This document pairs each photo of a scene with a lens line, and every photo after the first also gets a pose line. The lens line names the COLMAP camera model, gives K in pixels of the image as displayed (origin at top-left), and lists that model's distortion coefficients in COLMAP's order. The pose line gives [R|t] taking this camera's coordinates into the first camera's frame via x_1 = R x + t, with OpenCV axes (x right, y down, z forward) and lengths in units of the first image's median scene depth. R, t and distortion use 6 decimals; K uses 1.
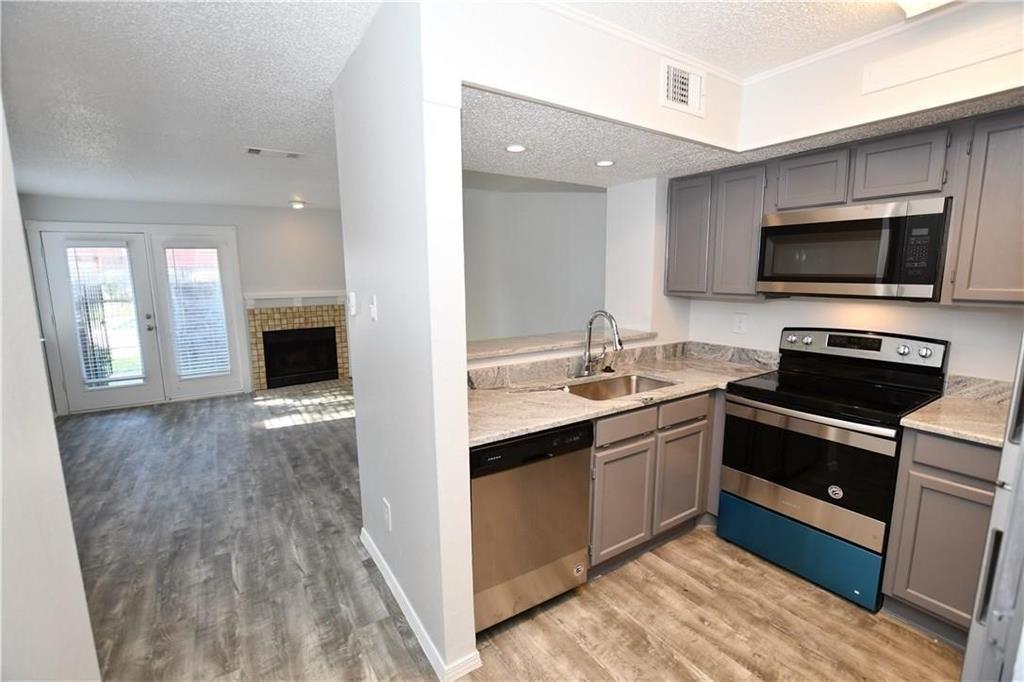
lens RADIAL K [[450.7, 0, 508.9], [0, 450.7, 343.8], [0, 0, 1]] dist [-0.032092, 0.003831]
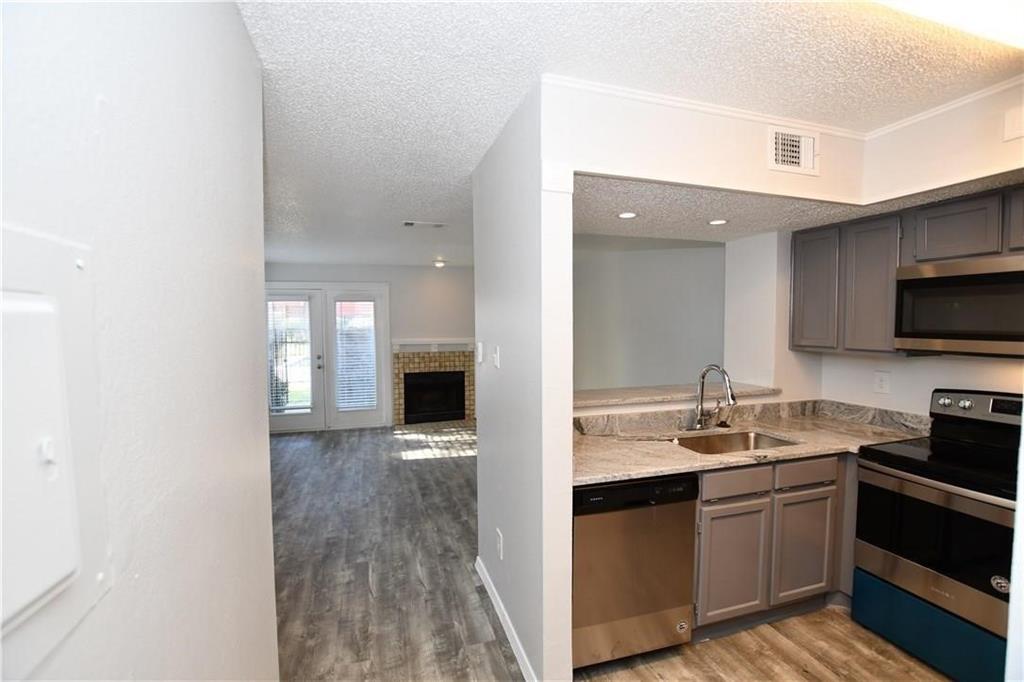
lens RADIAL K [[450.7, 0, 508.1], [0, 450.7, 344.3], [0, 0, 1]] dist [-0.032092, 0.003831]
pose [[0.962250, 0.017562, -0.271601, 0.032942], [-0.045872, 0.994105, -0.098241, 0.000294], [0.268275, 0.106991, 0.957383, -0.084153]]
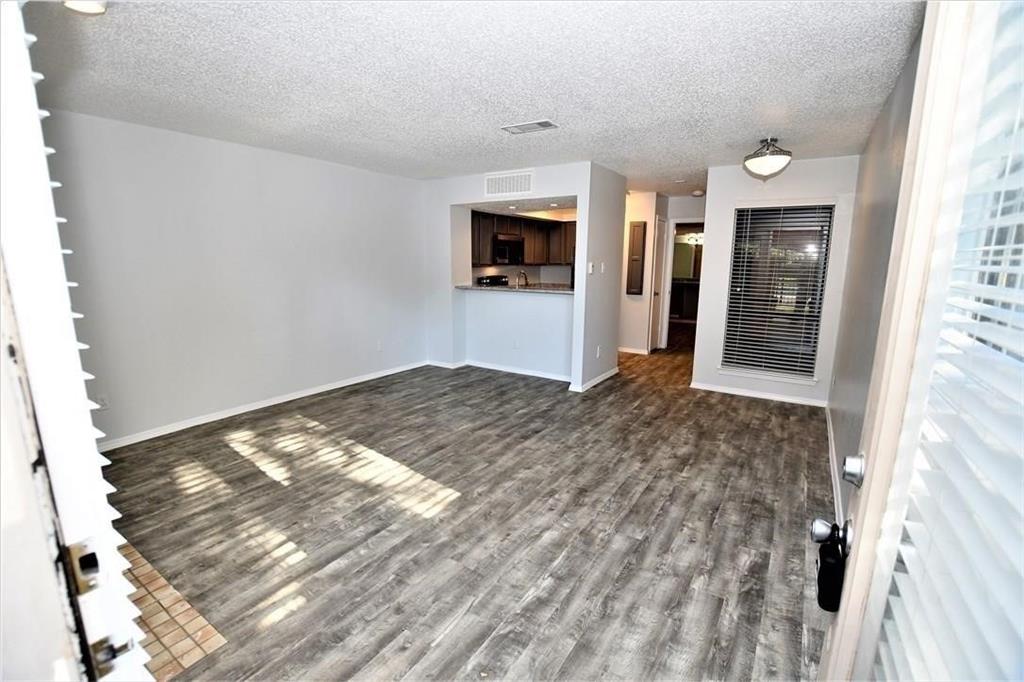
lens RADIAL K [[450.7, 0, 507.9], [0, 450.7, 344.9], [0, 0, 1]] dist [-0.032092, 0.003831]
pose [[-0.397491, -0.163164, 0.902983, -1.935903], [0.136770, 0.962537, 0.234131, -0.260221], [-0.907356, 0.216566, -0.360284, 1.961804]]
